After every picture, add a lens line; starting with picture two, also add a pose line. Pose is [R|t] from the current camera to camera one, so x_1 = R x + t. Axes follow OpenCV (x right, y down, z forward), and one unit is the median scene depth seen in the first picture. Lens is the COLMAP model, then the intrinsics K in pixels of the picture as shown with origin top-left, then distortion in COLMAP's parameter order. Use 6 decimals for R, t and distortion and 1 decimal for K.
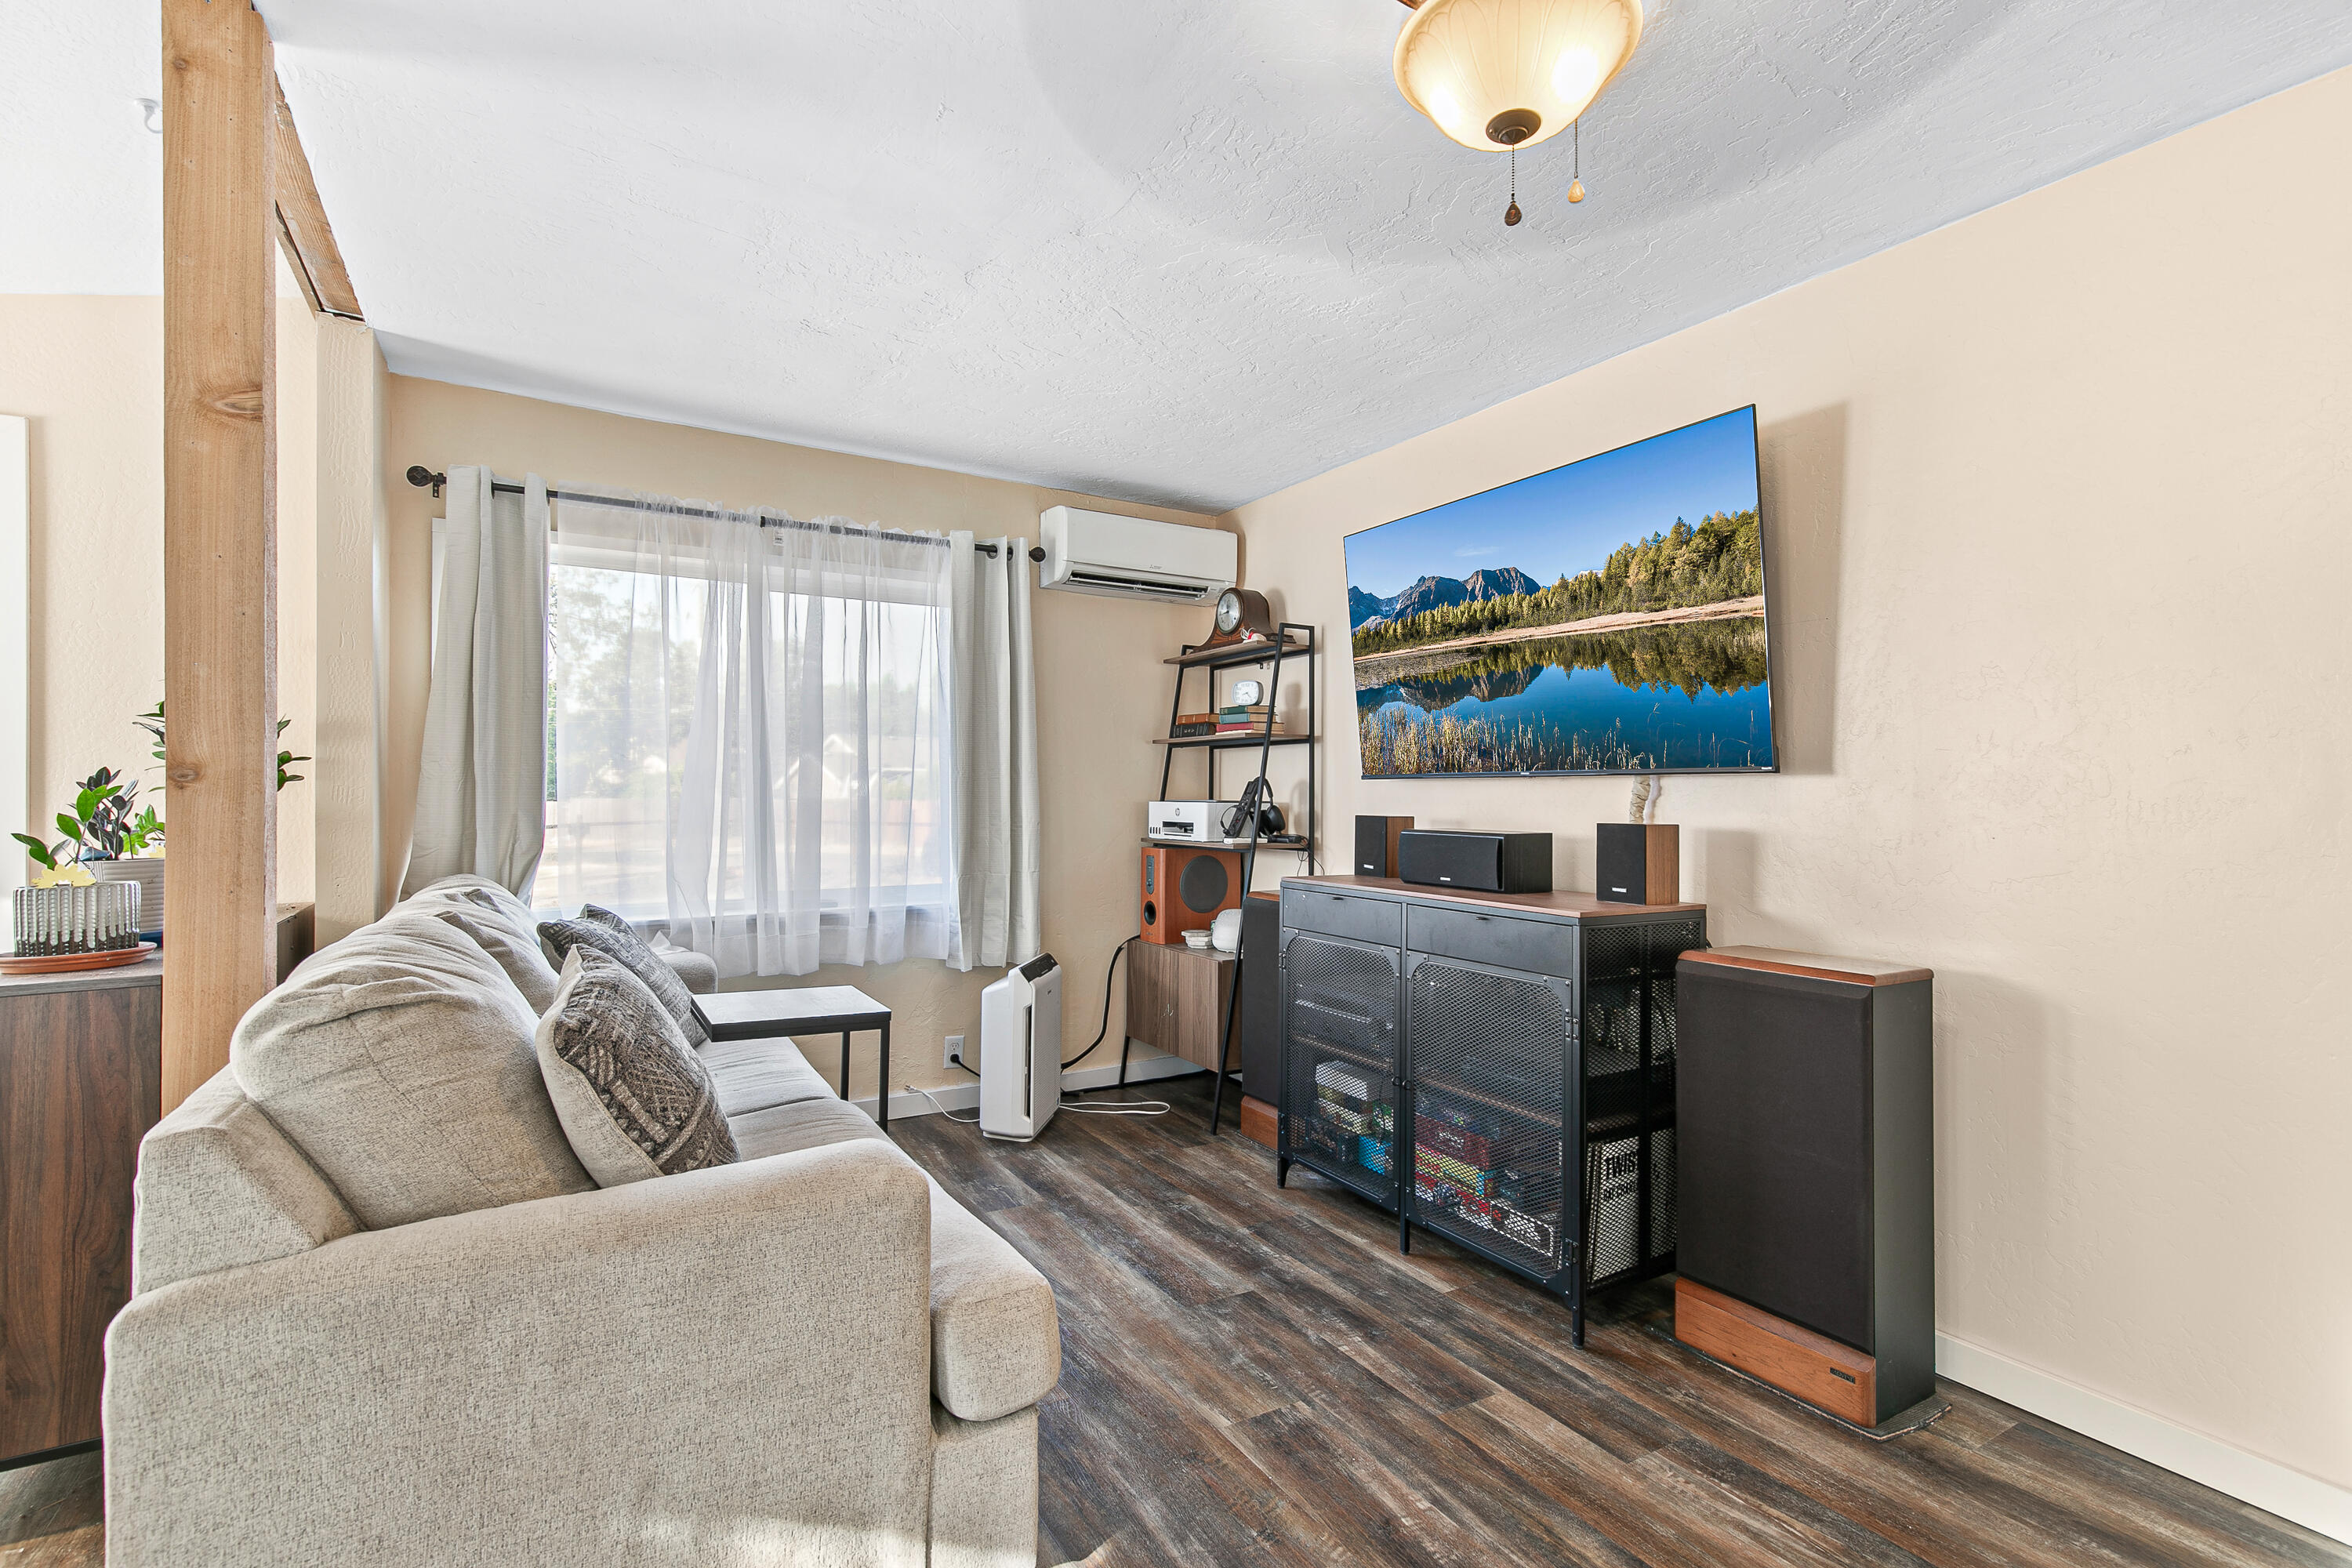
lens RADIAL K [[1078.8, 0, 1176.0], [0, 1078.8, 784.0], [0, 0, 1]] dist [0.003321, 0.000443]
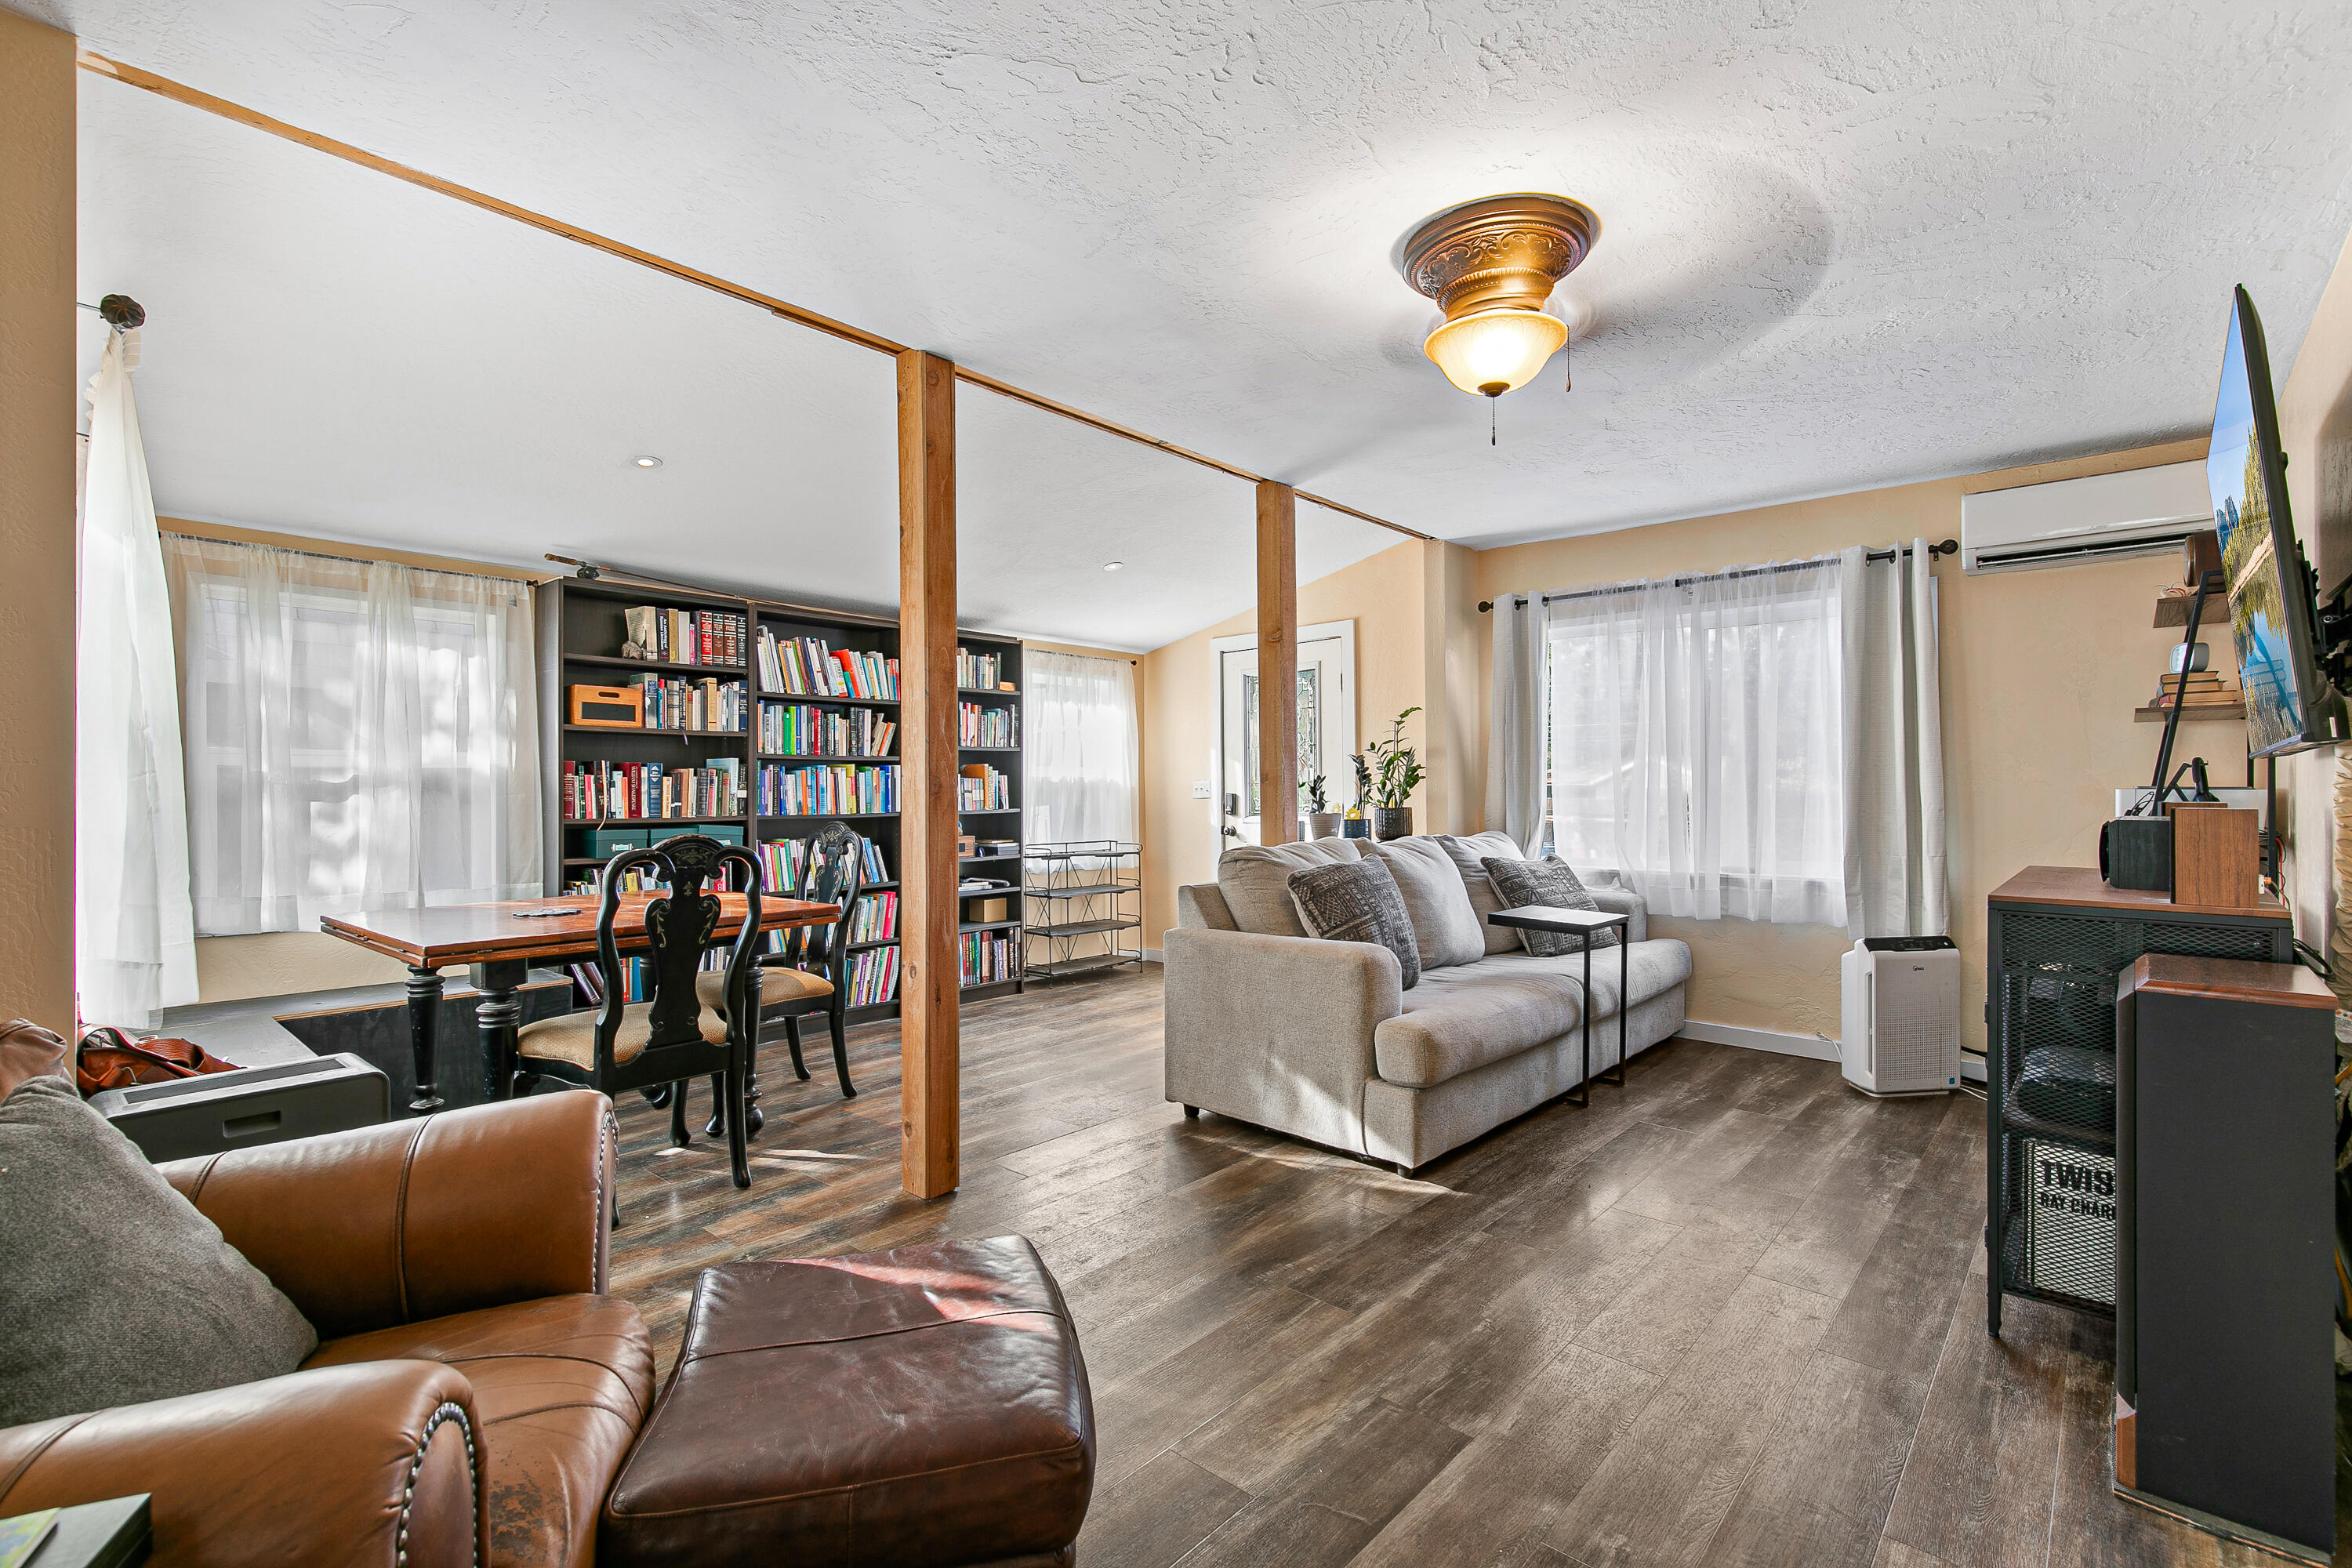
lens RADIAL K [[1053.5, 0, 1185.2], [0, 1053.5, 787.8], [0, 0, 1]] dist [0.004730, -0.000062]
pose [[0.301165, -0.007439, -0.953543, 0.713580], [0.014476, 0.999890, -0.003229, 0.009336], [0.953462, -0.012831, 0.301239, 0.007882]]
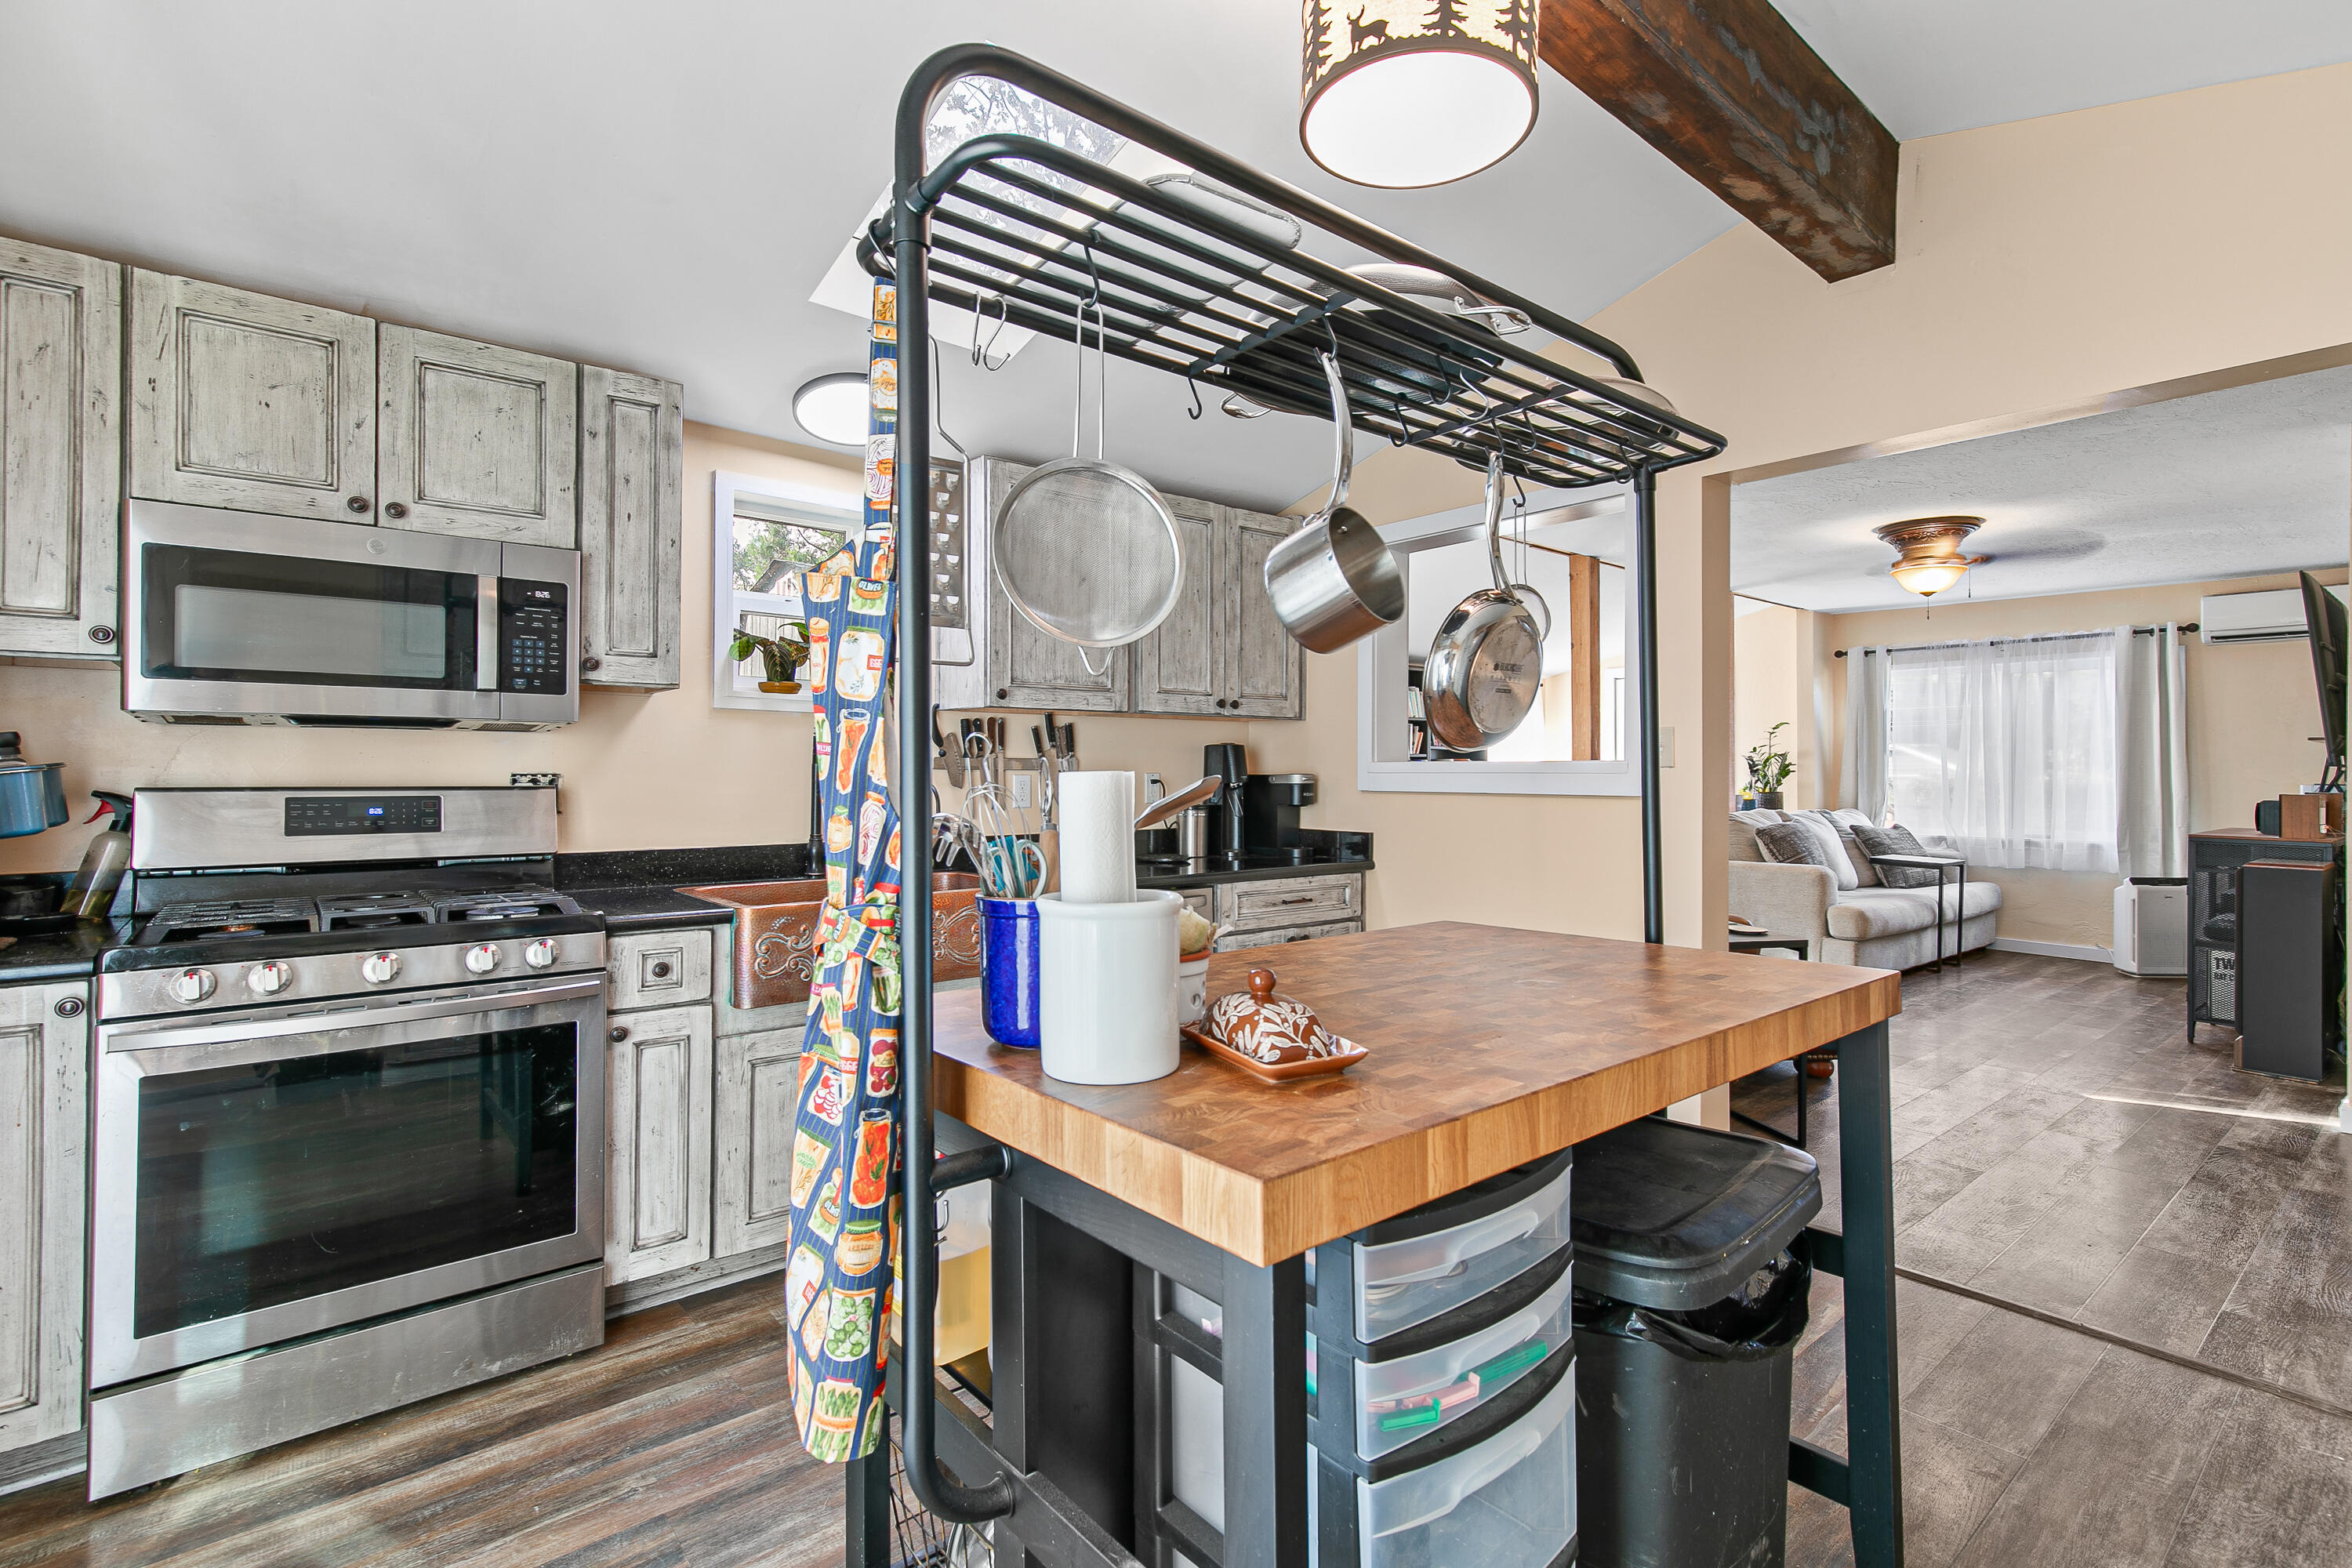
lens RADIAL K [[1074.1, 0, 1188.5], [0, 1074.1, 763.1], [0, 0, 1]] dist [0.001305, -0.000267]
pose [[0.145615, -0.012836, -0.989258, 1.427241], [0.004514, 0.999914, -0.012310, -0.001051], [0.989331, -0.002673, 0.145661, -0.805059]]
